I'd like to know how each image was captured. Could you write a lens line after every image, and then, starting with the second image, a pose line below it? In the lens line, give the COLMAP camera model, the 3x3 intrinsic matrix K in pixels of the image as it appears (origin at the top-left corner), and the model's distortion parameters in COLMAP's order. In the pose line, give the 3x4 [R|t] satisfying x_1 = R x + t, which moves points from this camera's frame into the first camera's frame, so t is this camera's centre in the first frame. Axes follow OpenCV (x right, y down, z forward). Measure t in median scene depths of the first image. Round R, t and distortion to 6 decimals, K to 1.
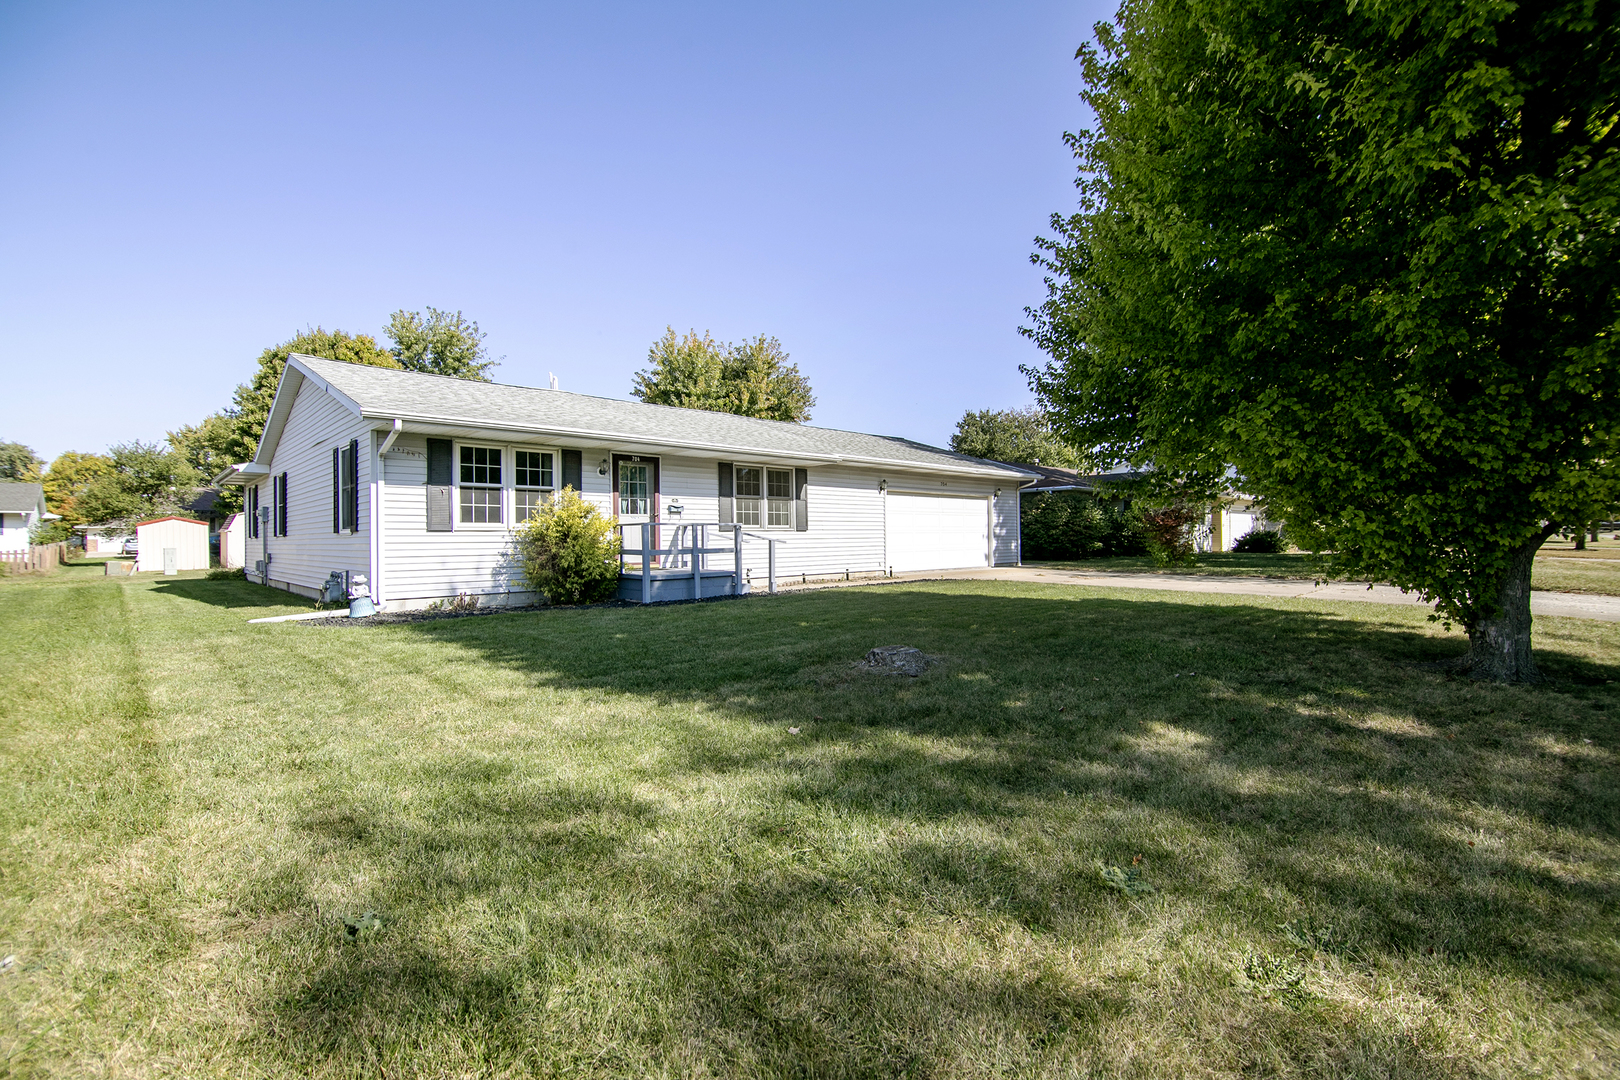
lens RADIAL K [[736.4, 0, 810.0], [0, 736.4, 540.0], [0, 0, 1]] dist [-0.002398, -0.000518]
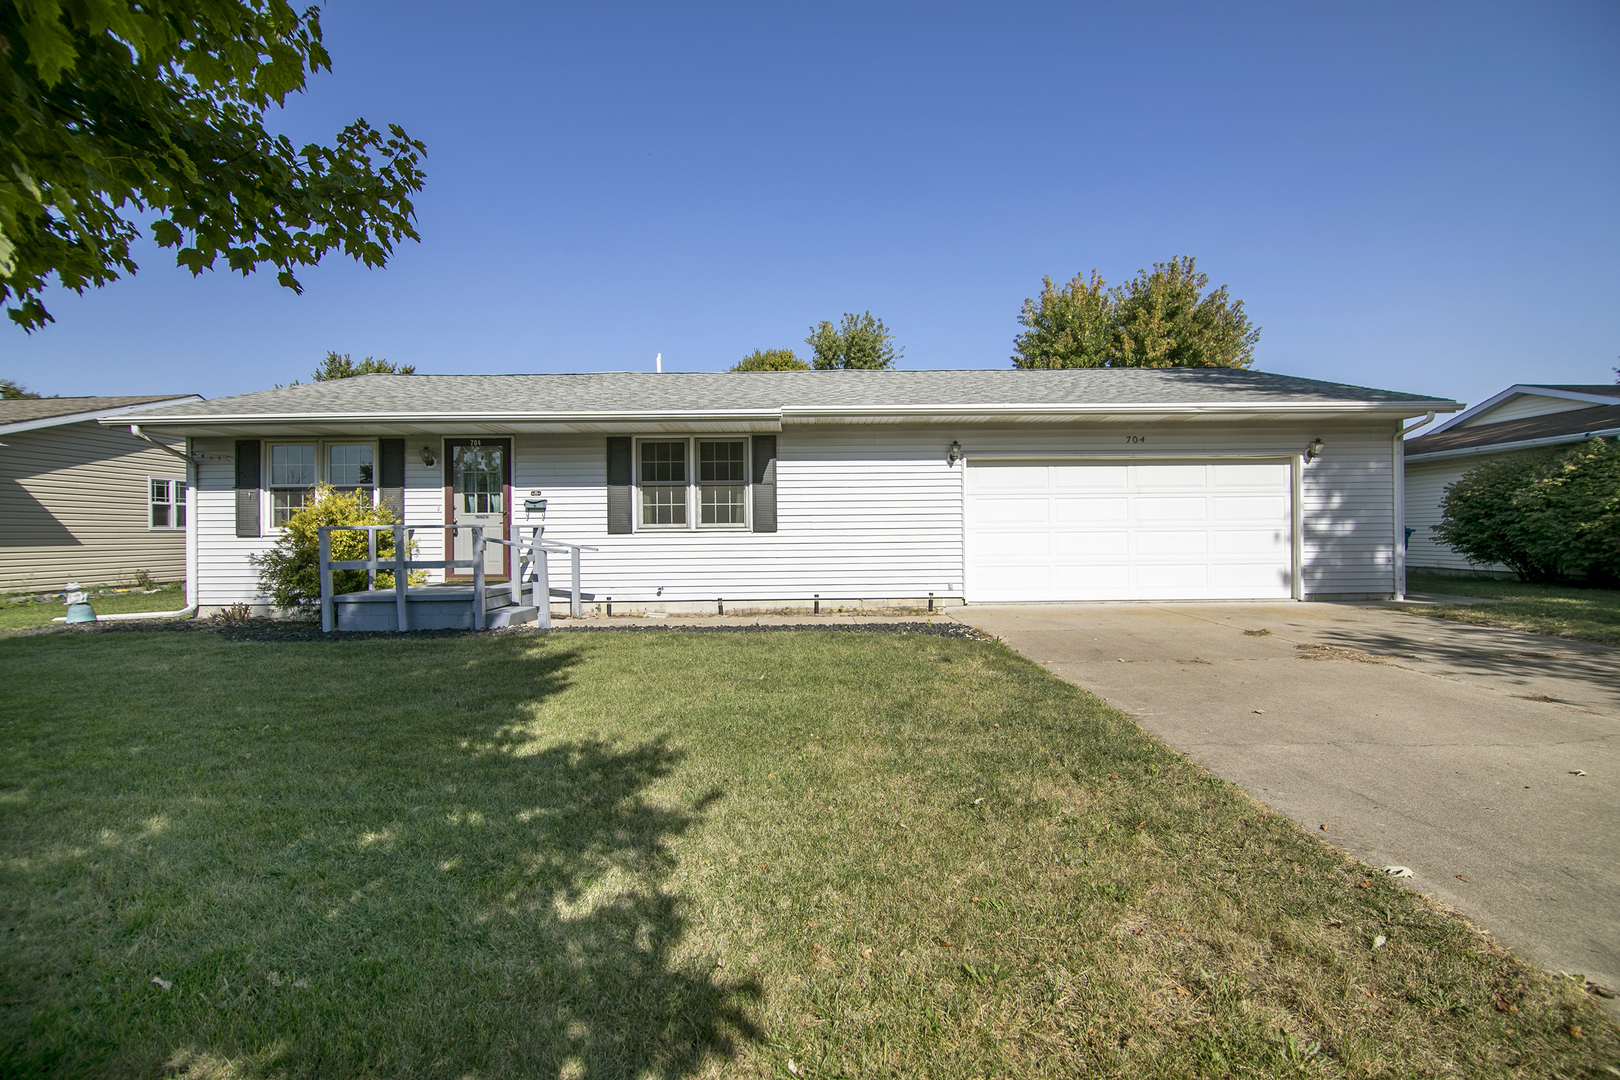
lens RADIAL K [[736.4, 0, 810.0], [0, 736.4, 540.0], [0, 0, 1]] dist [-0.002398, -0.000518]
pose [[0.726849, 0.005316, -0.686777, 0.462916], [0.001331, 0.999957, 0.009148, -0.010946], [0.686797, -0.007563, 0.726810, 0.557502]]
